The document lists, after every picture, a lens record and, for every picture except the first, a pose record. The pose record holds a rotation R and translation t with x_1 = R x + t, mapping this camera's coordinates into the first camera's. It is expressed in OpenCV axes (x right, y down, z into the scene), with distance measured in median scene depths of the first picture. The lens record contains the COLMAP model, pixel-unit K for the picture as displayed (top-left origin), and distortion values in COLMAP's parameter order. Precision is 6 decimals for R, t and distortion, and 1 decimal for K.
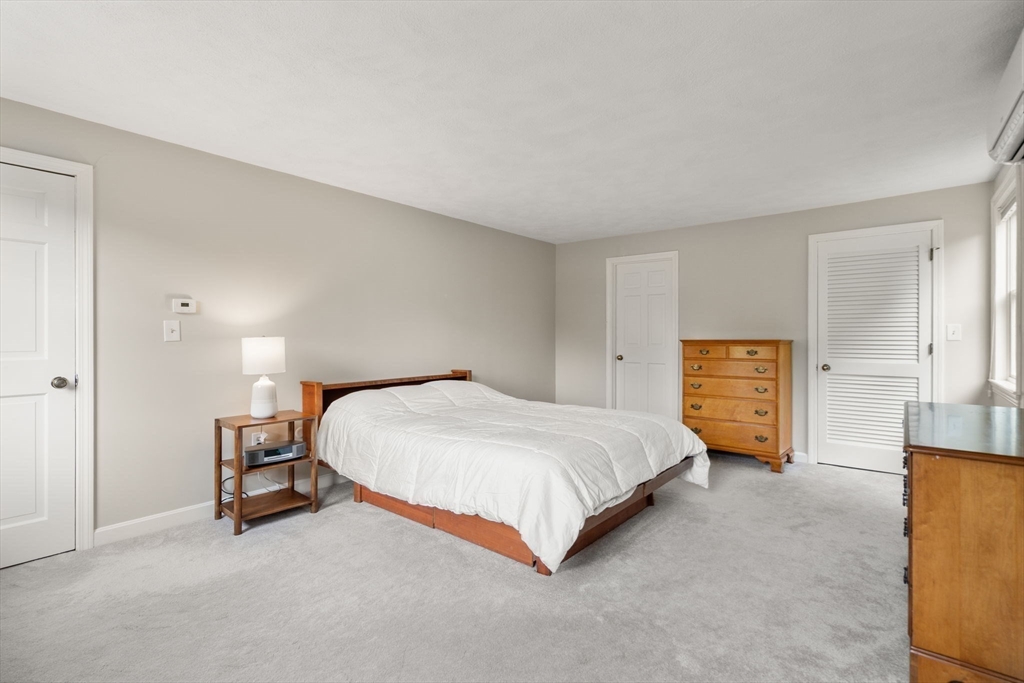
lens RADIAL K [[477.2, 0, 509.9], [0, 477.2, 334.6], [0, 0, 1]] dist [-0.001982, 0.000114]
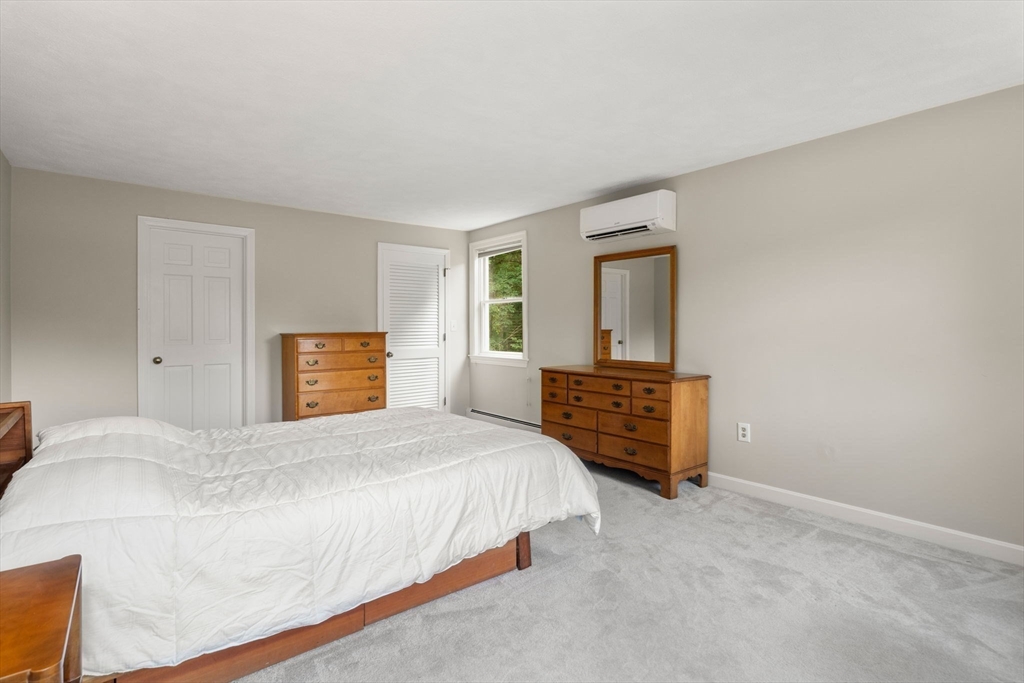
lens RADIAL K [[498.9, 0, 511.7], [0, 498.9, 330.6], [0, 0, 1]] dist [-0.001781, -0.000127]
pose [[0.195152, -0.006352, 0.980753, -0.537177], [0.002452, 0.999979, 0.005988, 0.001240], [-0.980770, 0.001236, 0.195163, 0.465996]]
